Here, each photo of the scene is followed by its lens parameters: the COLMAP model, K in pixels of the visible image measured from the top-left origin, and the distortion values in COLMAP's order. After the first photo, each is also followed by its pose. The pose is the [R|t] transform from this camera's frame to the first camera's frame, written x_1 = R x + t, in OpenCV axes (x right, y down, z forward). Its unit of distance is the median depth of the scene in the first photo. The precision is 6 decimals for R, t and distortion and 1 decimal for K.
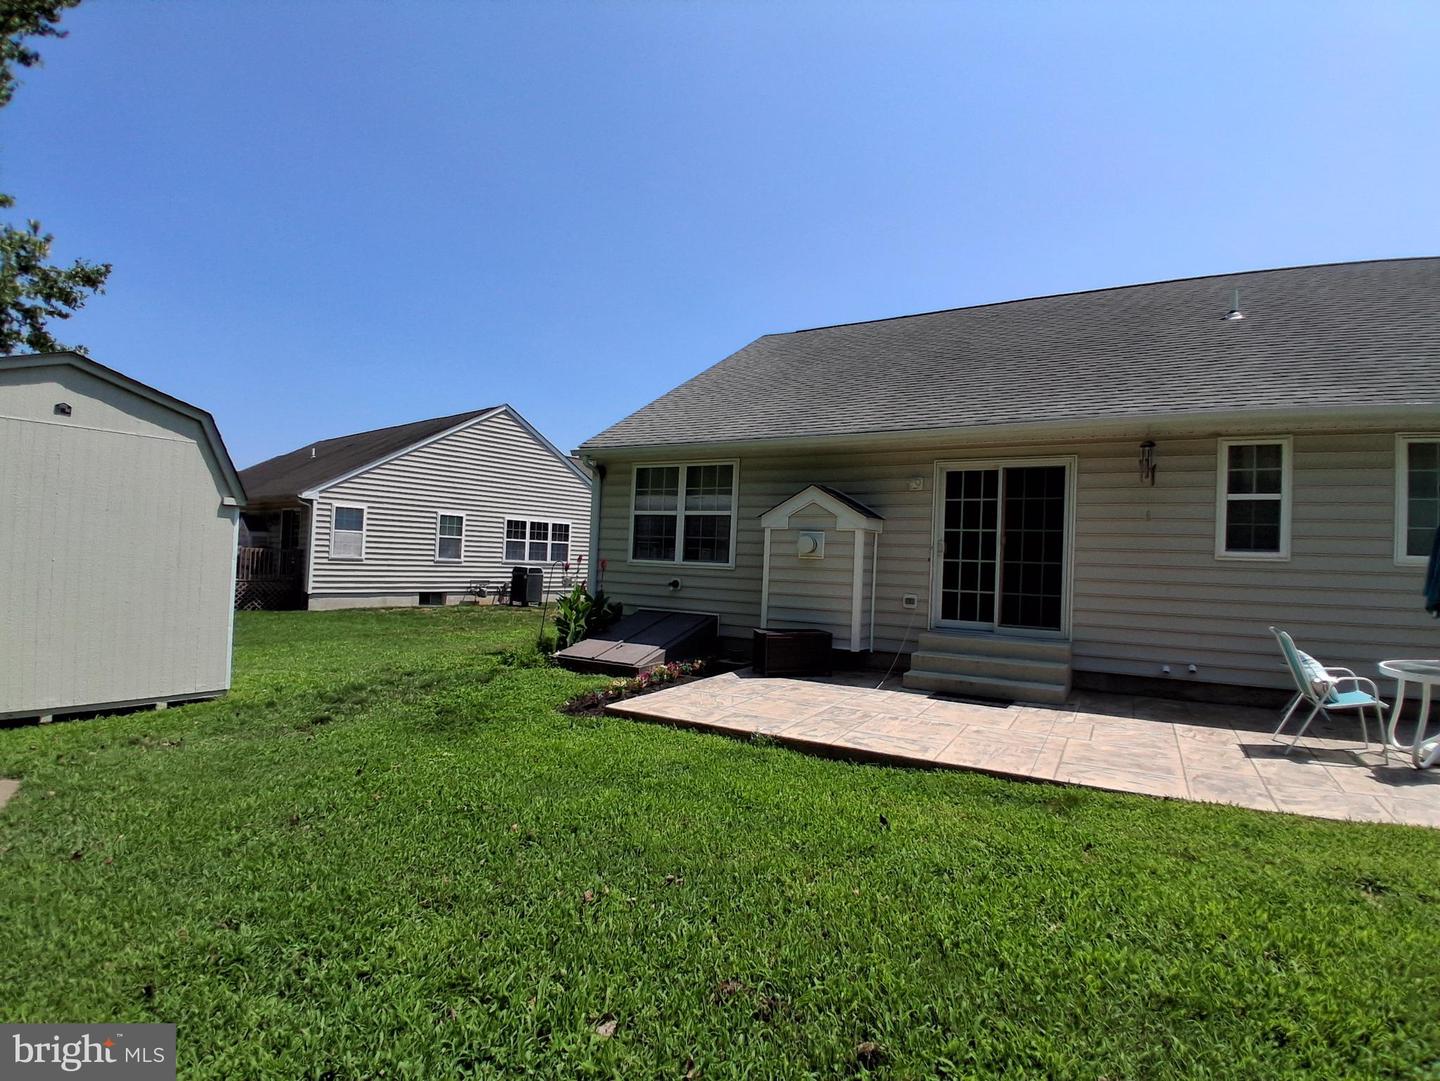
lens RADIAL K [[741.3, 0, 678.6], [0, 741.3, 575.5], [0, 0, 1]] dist [0.000373, -0.045708]
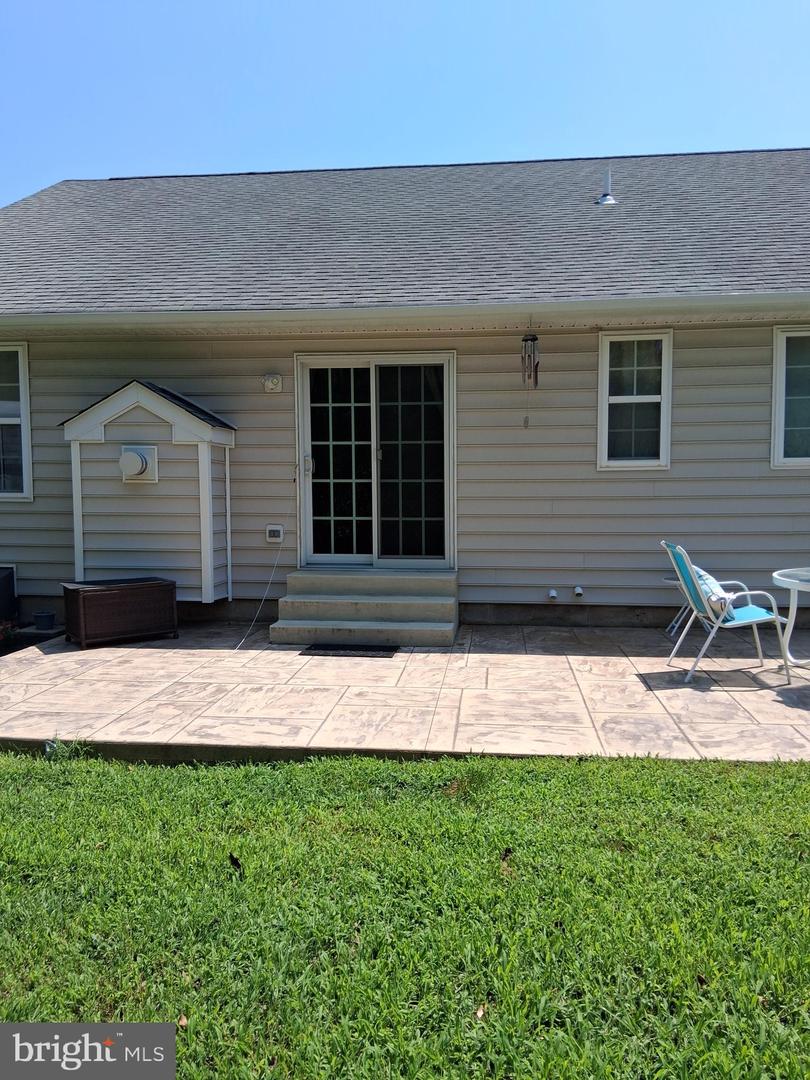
lens RADIAL K [[826.0, 0, 410.4], [0, 826.0, 532.9], [0, 0, 1]] dist [0.160518, -0.244069]
pose [[0.898488, -0.053549, 0.435720, 0.074698], [0.040204, 0.998399, 0.039798, 0.006177], [-0.437153, -0.018240, 0.899202, 0.181019]]
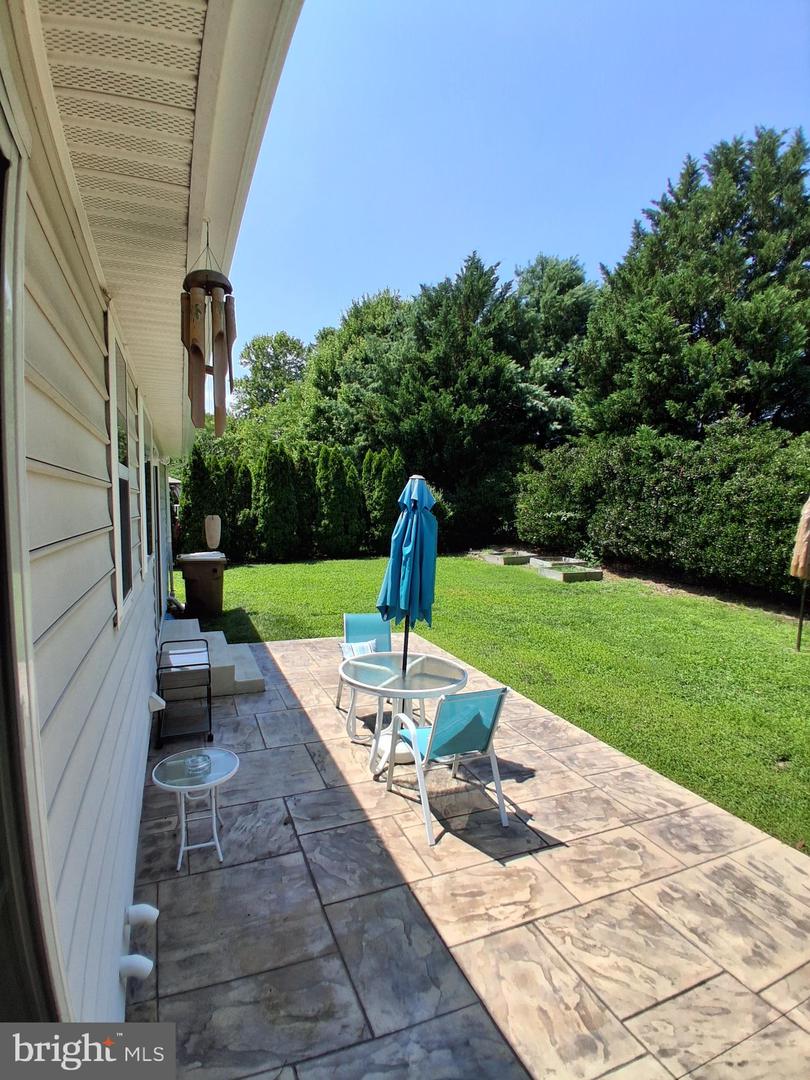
lens RADIAL K [[556.0, 0, 405.0], [0, 556.0, 540.0], [0, 0, 1]] dist [0.000373, -0.045708]
pose [[-0.809889, -0.067124, 0.582730, 0.512585], [-0.001616, 0.993683, 0.112215, -0.135692], [-0.586581, 0.089940, -0.804881, 1.358810]]
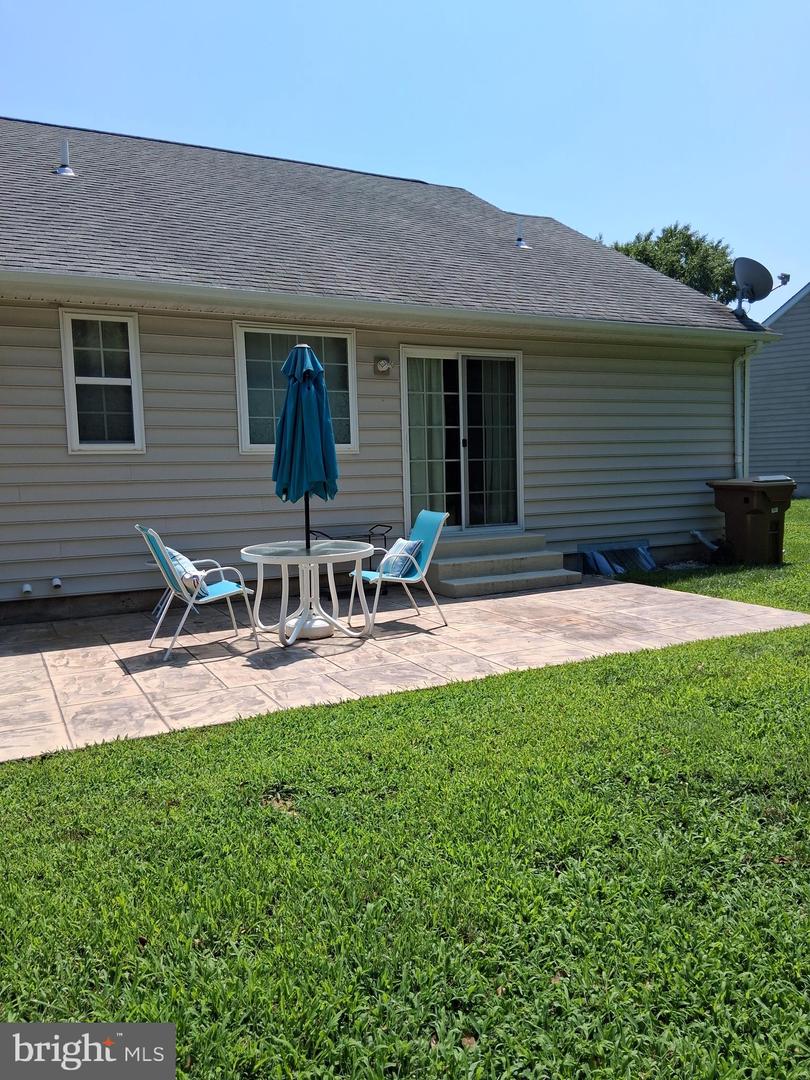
lens RADIAL K [[826.0, 0, 410.4], [0, 826.0, 532.9], [0, 0, 1]] dist [0.160518, -0.244069]
pose [[0.521874, -0.102442, 0.846849, 0.098122], [0.058258, 0.994725, 0.084429, 0.011363], [-0.851031, 0.005275, 0.525089, 0.144597]]
